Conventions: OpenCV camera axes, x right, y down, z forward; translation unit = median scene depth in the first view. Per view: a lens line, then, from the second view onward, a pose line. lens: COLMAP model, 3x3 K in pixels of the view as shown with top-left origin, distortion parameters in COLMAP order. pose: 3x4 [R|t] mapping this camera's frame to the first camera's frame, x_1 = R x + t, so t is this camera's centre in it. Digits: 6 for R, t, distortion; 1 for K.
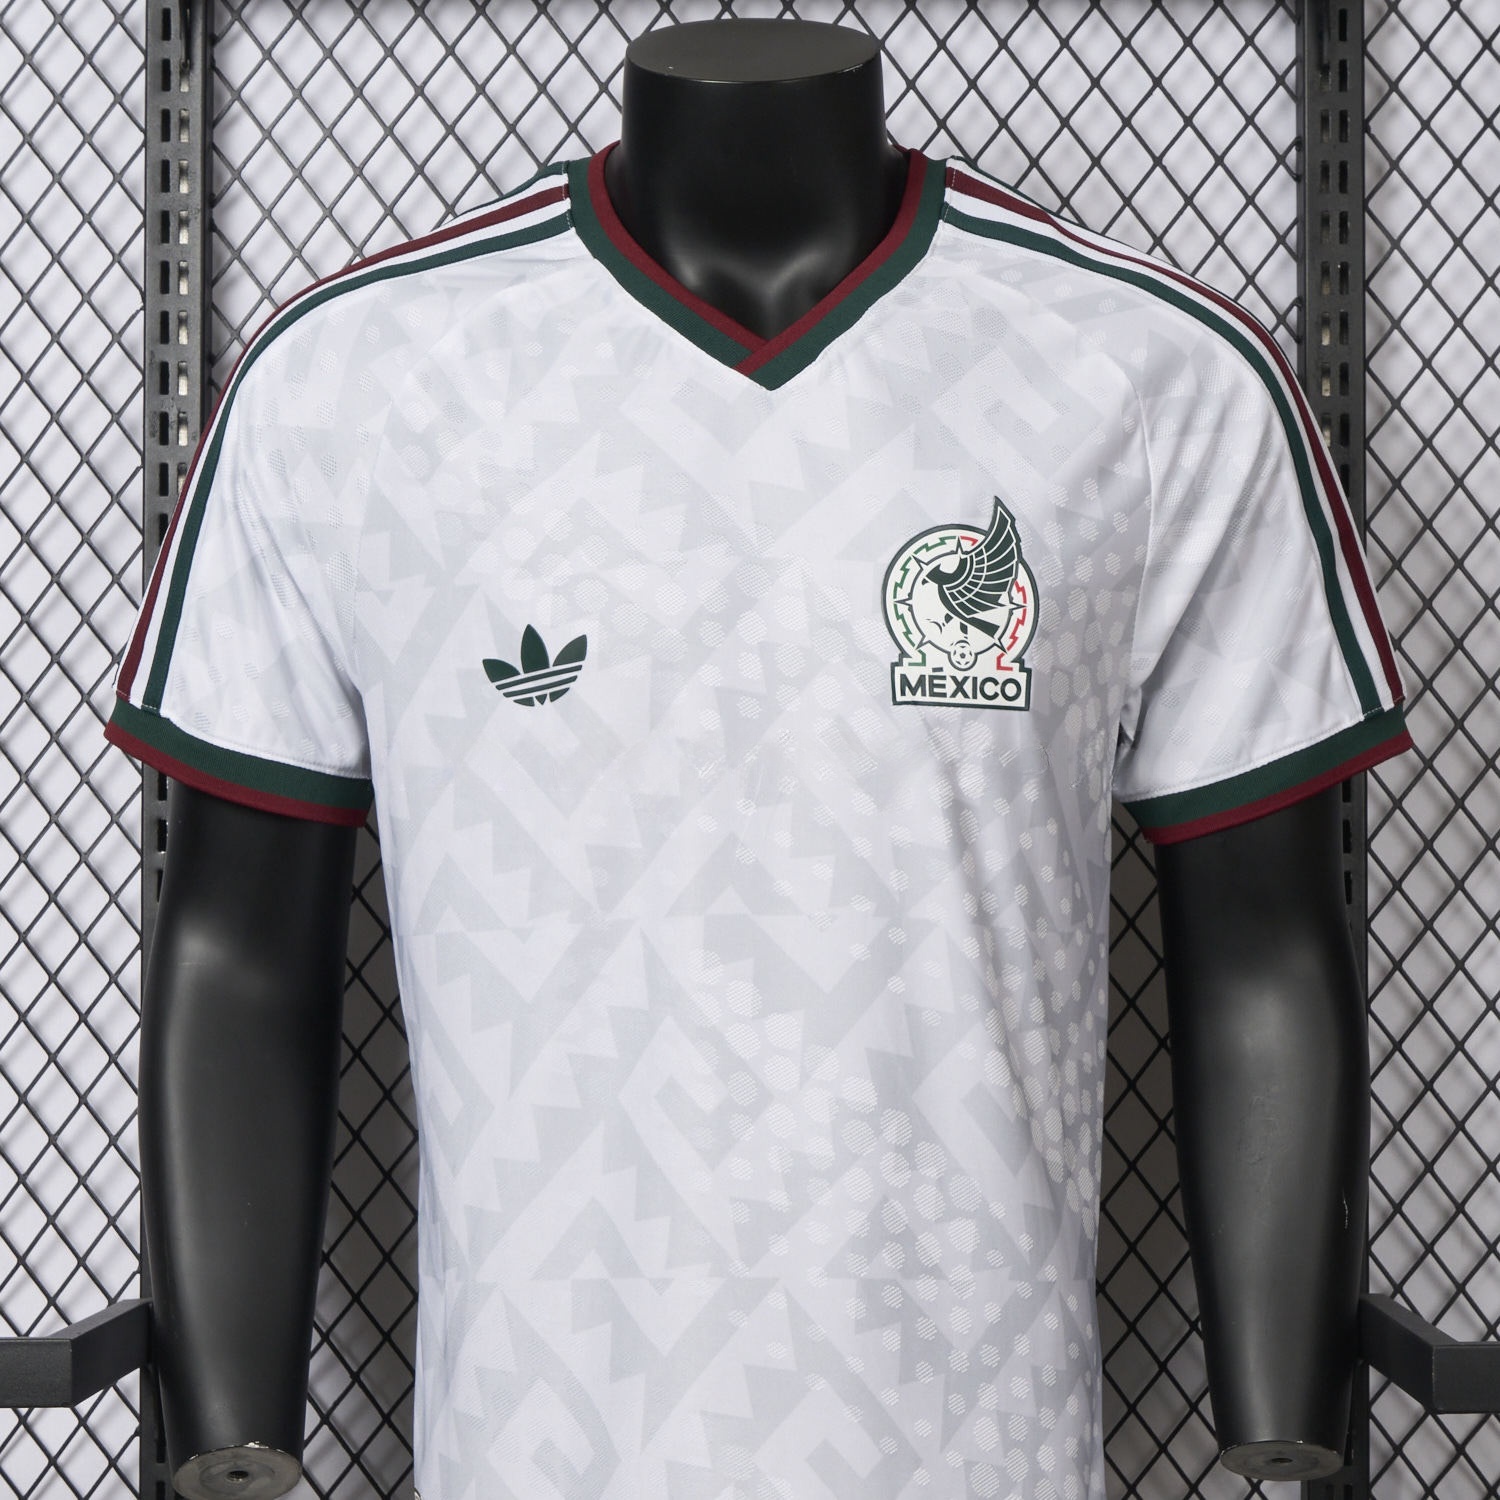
lens RADIAL K [[3190.5, 0, 750.0], [0, 3190.5, 750.0], [0, 0, 1]] dist [-0.028840, 0.146924]
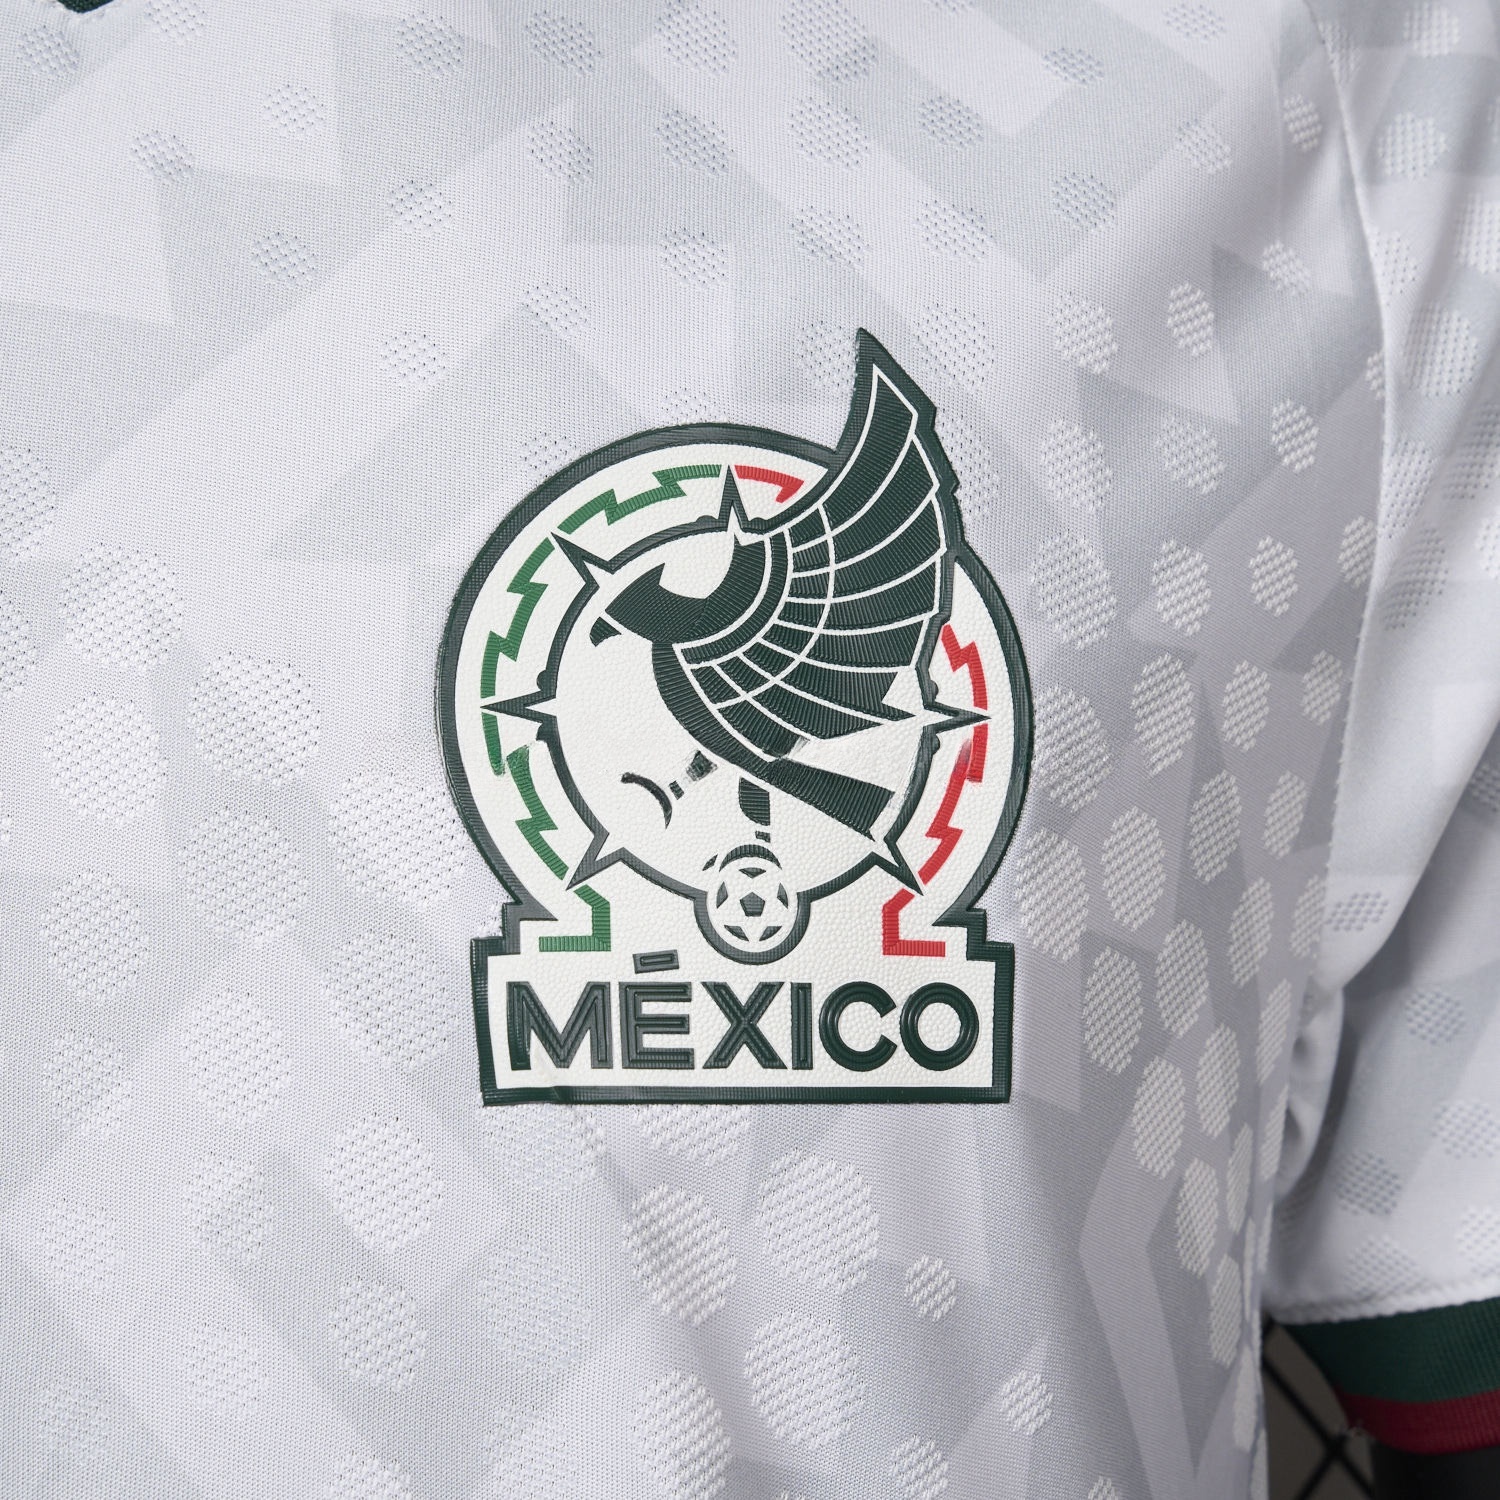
lens RADIAL K [[3190.5, 0, 750.0], [0, 3190.5, 750.0], [0, 0, 1]] dist [-0.028840, 0.146924]
pose [[0.999407, -0.027690, 0.020490, 0.059933], [0.029153, 0.996762, -0.074936, -0.022057], [-0.018349, 0.075489, 0.996978, 0.718321]]
